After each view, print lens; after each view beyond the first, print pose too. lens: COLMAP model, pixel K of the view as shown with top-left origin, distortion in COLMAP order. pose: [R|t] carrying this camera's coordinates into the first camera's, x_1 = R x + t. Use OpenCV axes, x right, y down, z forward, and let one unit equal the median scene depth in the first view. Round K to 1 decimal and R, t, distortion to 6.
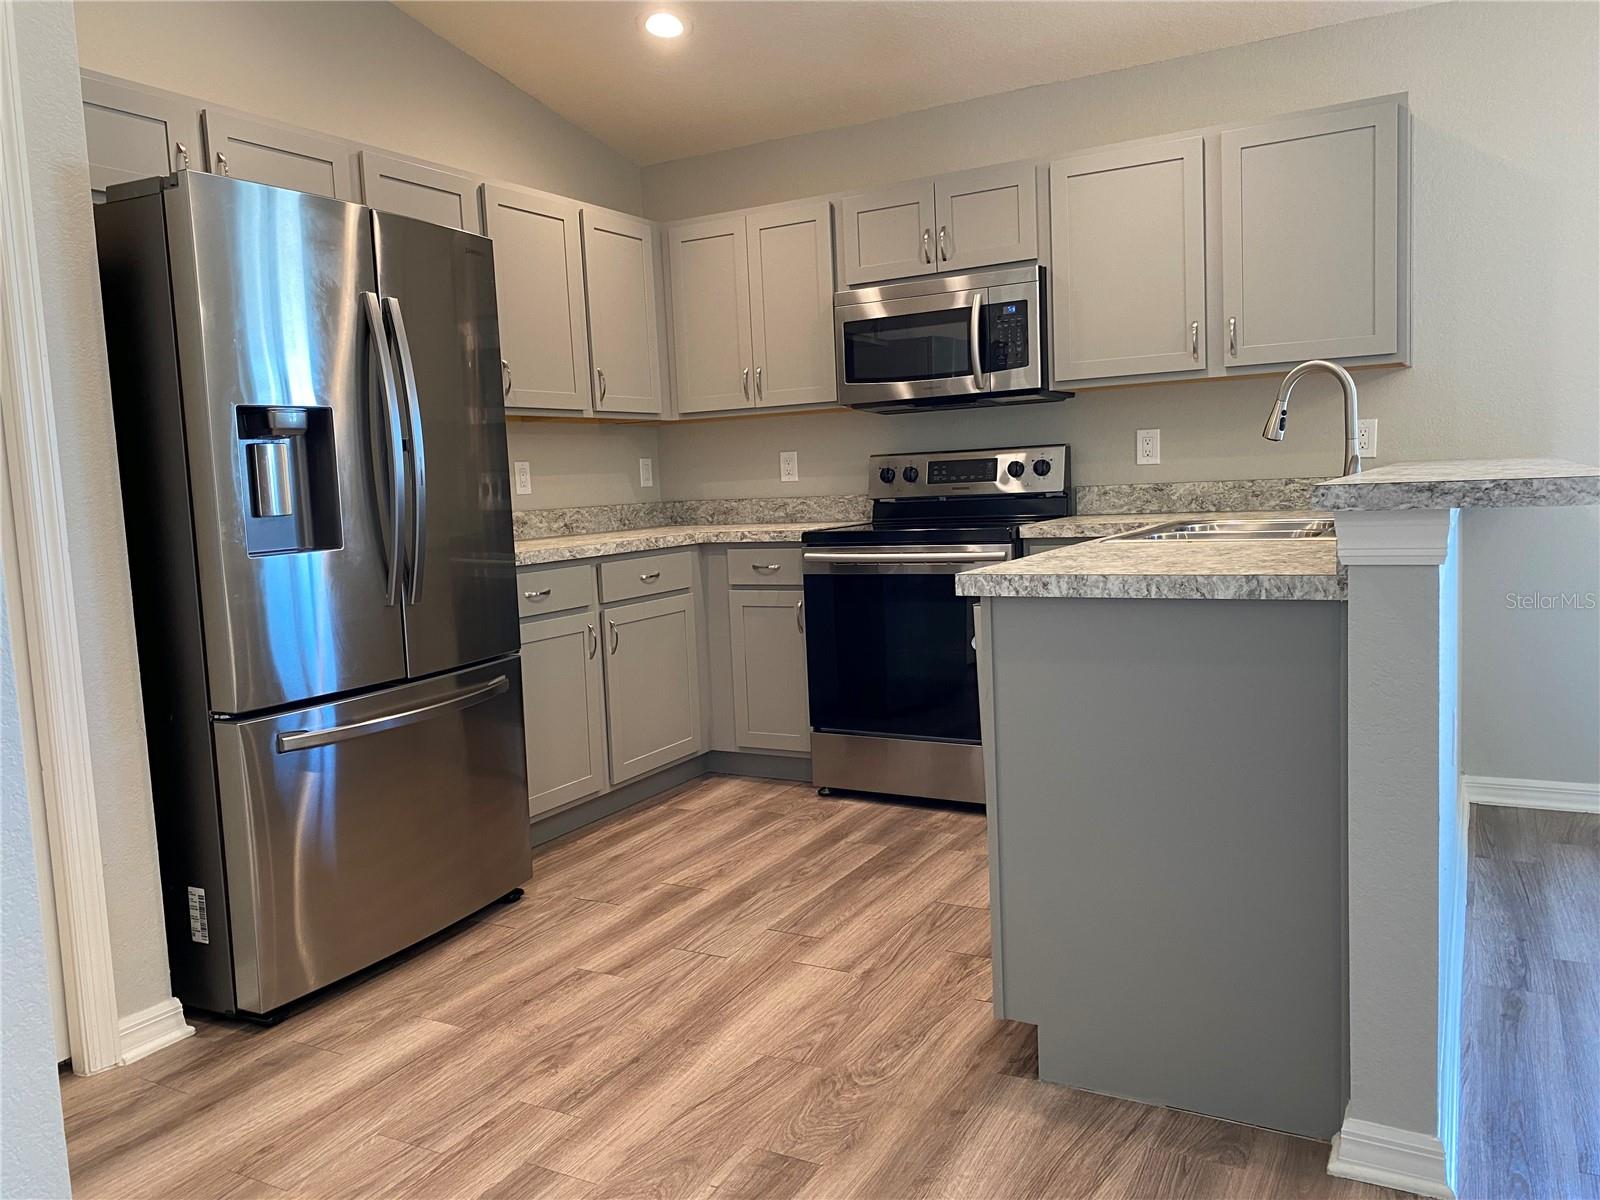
lens RADIAL K [[1231.0, 0, 805.2], [0, 1231.0, 602.0], [0, 0, 1]] dist [0.006137, -0.005672]
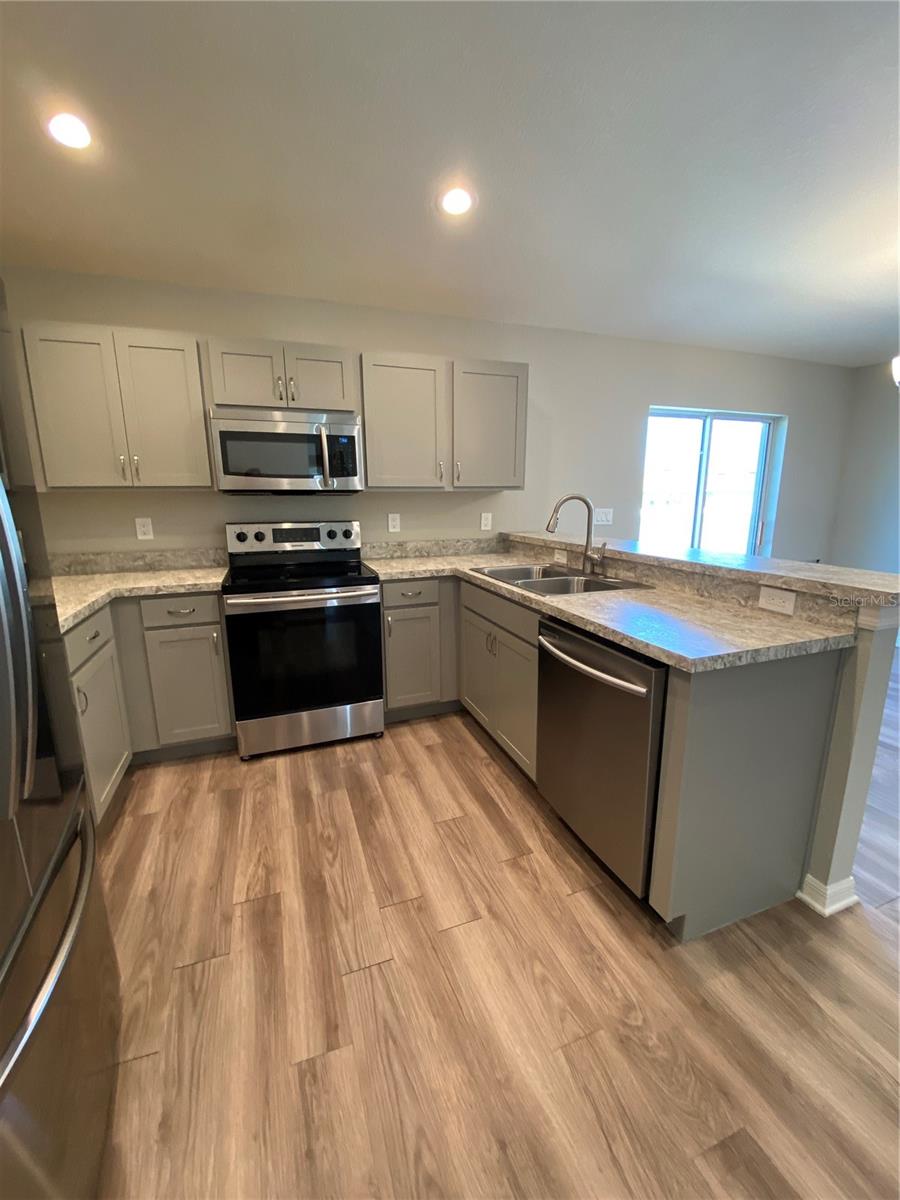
lens RADIAL K [[490.6, 0, 457.3], [0, 490.6, 597.2], [0, 0, 1]] dist [0.003066, -0.010005]
pose [[0.648055, -0.112211, 0.753281, -0.309656], [0.051033, 0.993261, 0.104056, -0.108848], [-0.759881, -0.028992, 0.649415, 0.555121]]
